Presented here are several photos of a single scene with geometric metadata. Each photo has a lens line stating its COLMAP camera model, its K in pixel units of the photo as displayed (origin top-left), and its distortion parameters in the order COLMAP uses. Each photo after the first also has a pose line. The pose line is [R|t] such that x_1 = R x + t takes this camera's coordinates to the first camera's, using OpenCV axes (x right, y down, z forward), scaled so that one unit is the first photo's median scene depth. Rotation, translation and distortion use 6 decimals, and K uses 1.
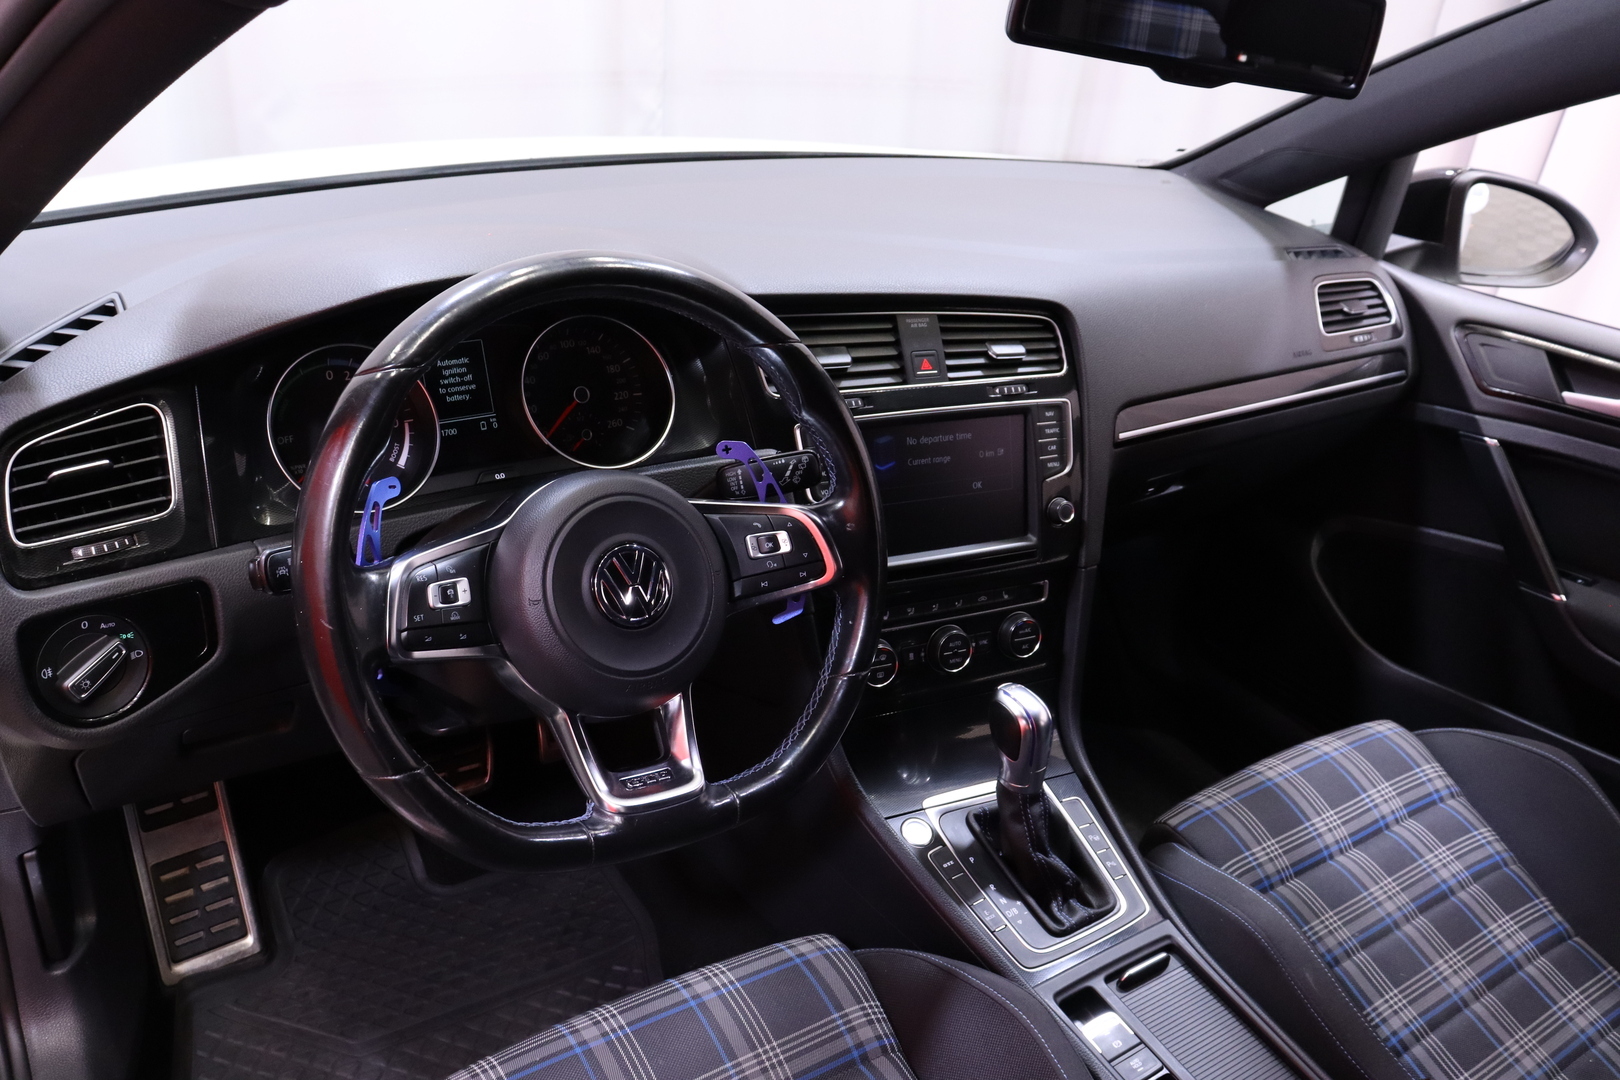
lens RADIAL K [[1314.5, 0, 794.3], [0, 1314.5, 536.6], [0, 0, 1]] dist [-0.156432, 0.099717]
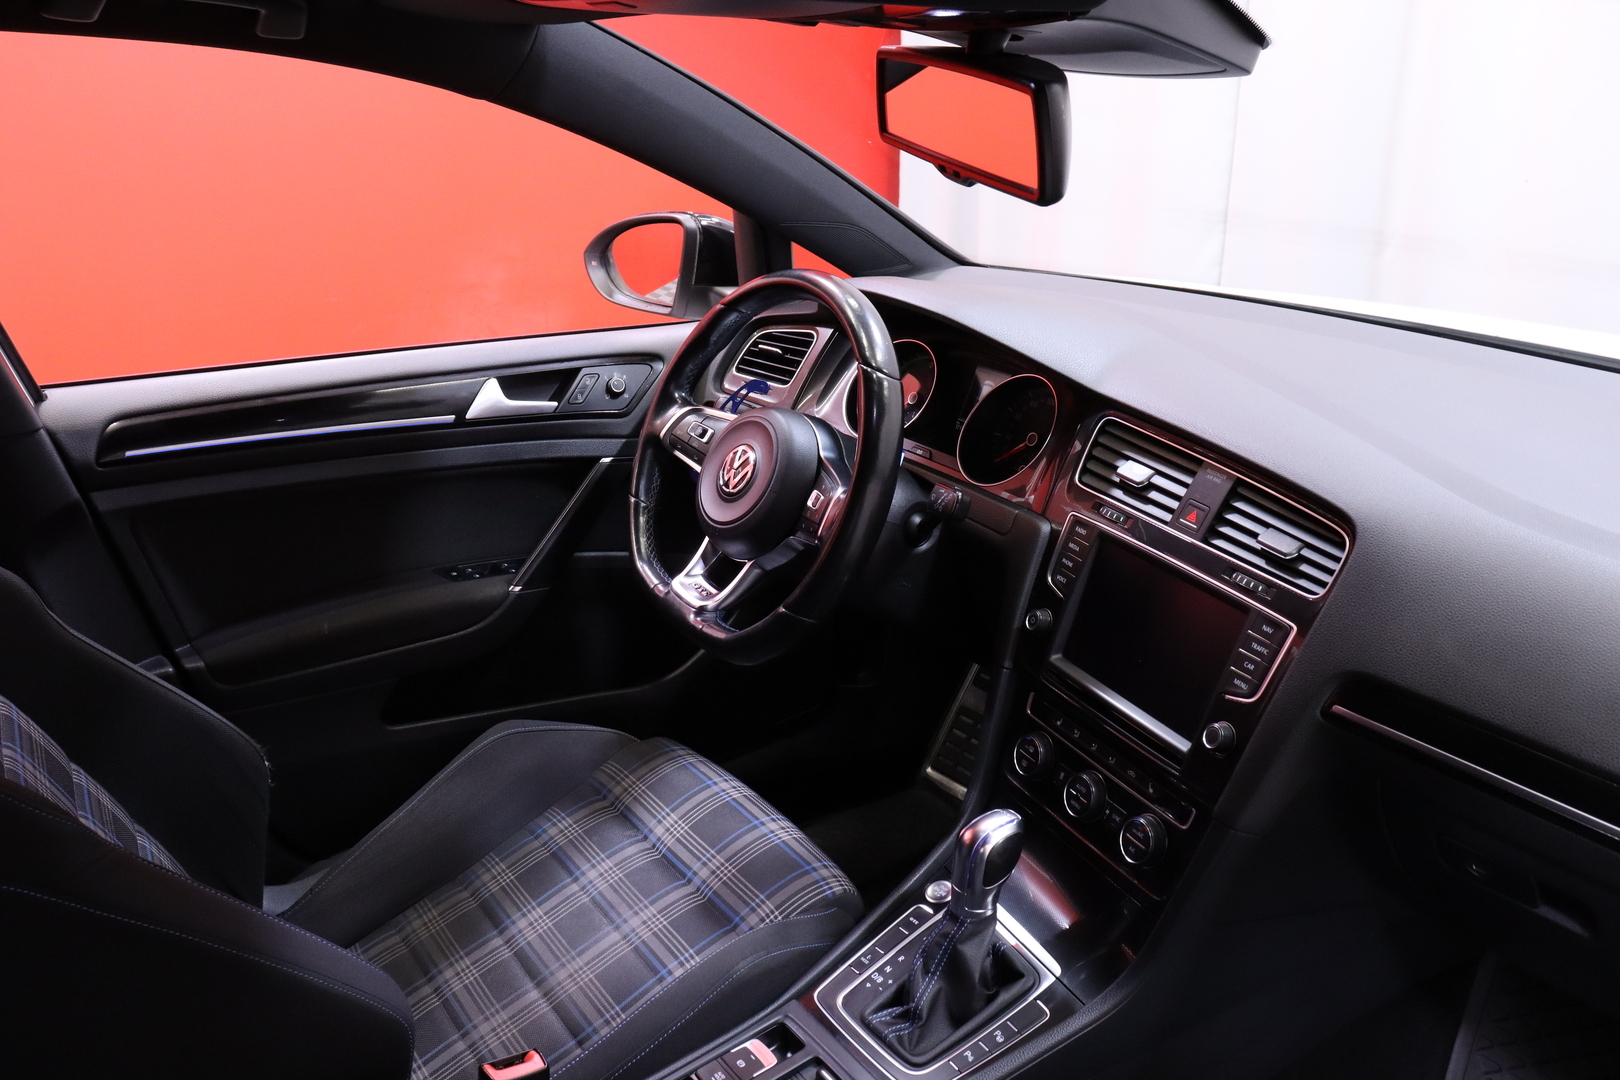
lens RADIAL K [[1314.5, 0, 808.4], [0, 1314.5, 537.3], [0, 0, 1]] dist [-0.156432, 0.099717]
pose [[0.013550, 0.281051, -0.959597, 1.006069], [-0.440517, 0.863211, 0.246601, -0.228406], [0.897642, 0.419377, 0.135504, 0.636416]]
